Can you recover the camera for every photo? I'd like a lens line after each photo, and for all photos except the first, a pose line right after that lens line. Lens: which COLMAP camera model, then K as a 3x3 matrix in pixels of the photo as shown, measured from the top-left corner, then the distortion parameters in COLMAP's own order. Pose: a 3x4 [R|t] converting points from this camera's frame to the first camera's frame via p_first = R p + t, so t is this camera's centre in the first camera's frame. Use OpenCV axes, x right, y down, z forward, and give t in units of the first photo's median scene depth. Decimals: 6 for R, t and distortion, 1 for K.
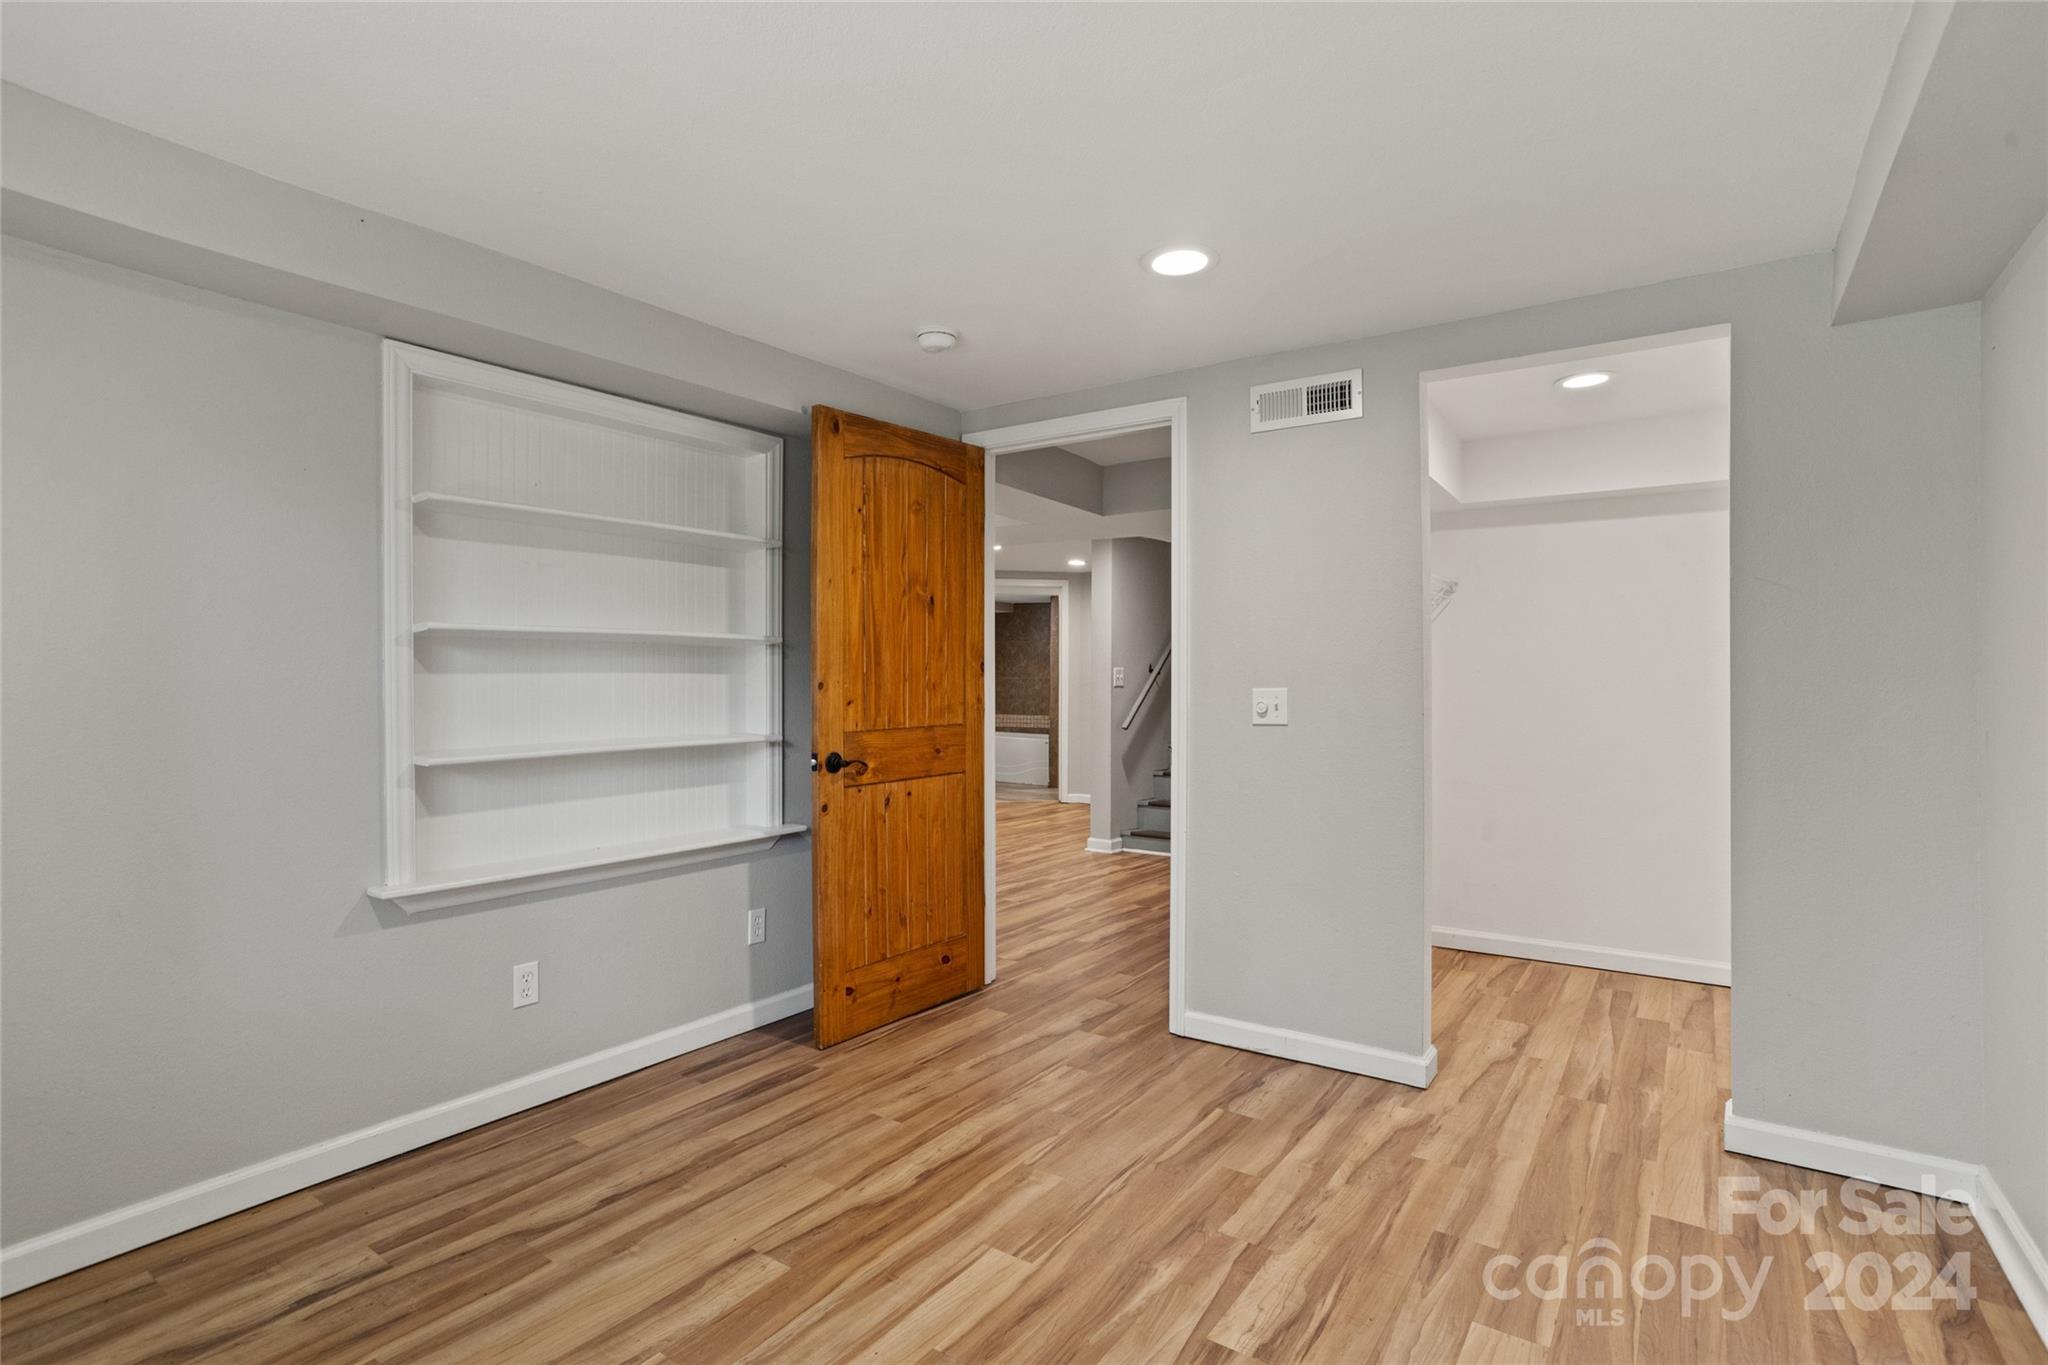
lens RADIAL K [[994.0, 0, 1024.1], [0, 994.0, 685.1], [0, 0, 1]] dist [0.000416, -0.000023]
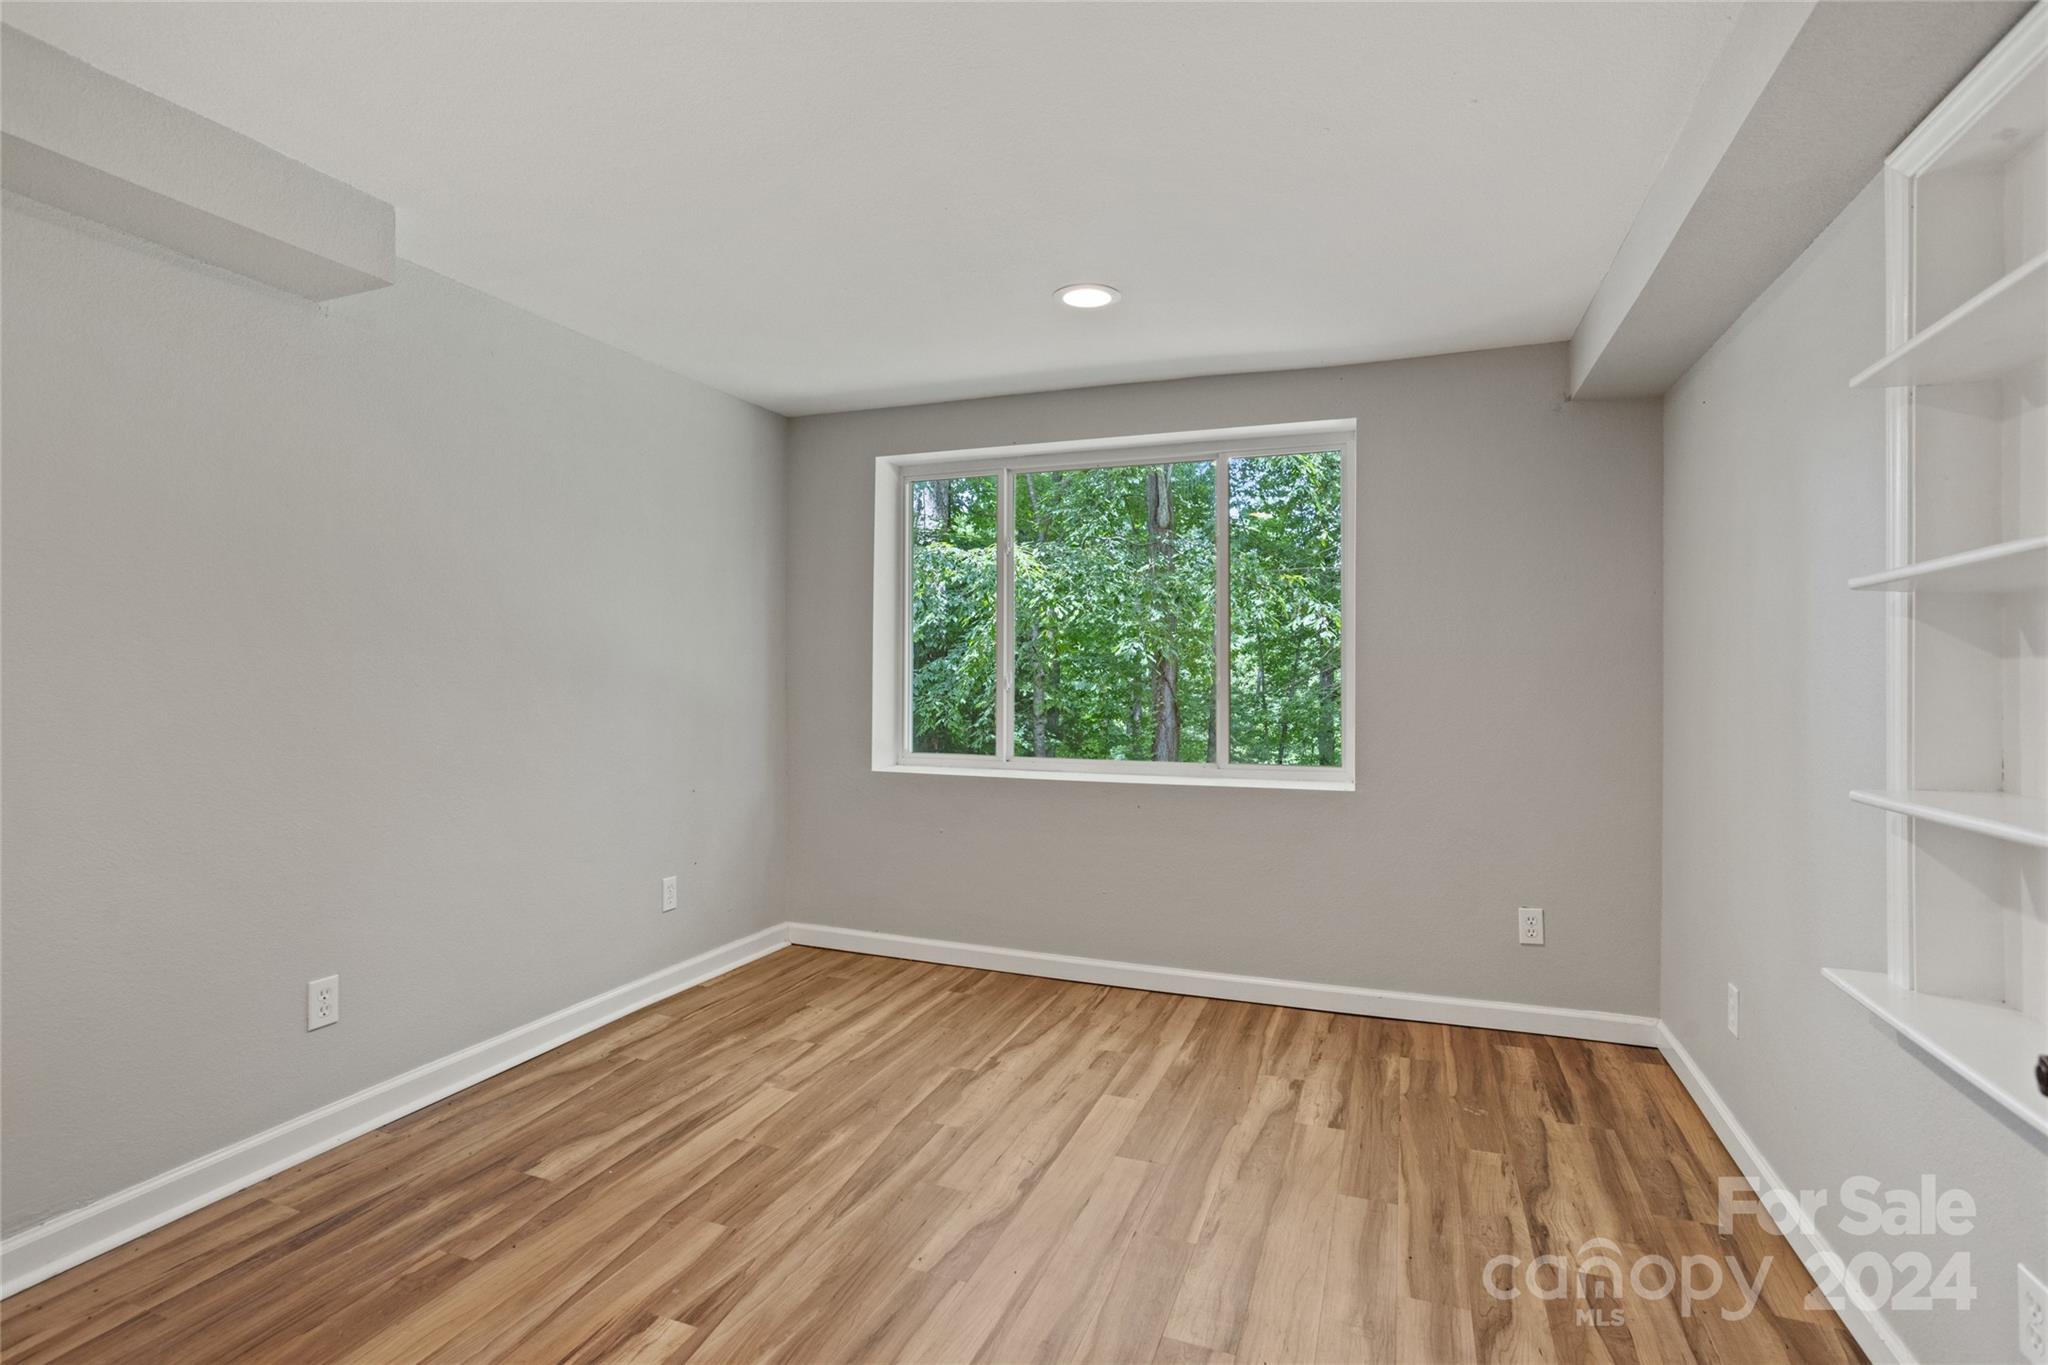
lens RADIAL K [[994.0, 0, 1023.0], [0, 994.0, 676.7], [0, 0, 1]] dist [0.000416, -0.000023]
pose [[-0.972334, -0.002767, -0.233579, 0.099389], [-0.003039, 0.999995, 0.000801, 0.006980], [0.233575, 0.001489, -0.972338, 1.984253]]
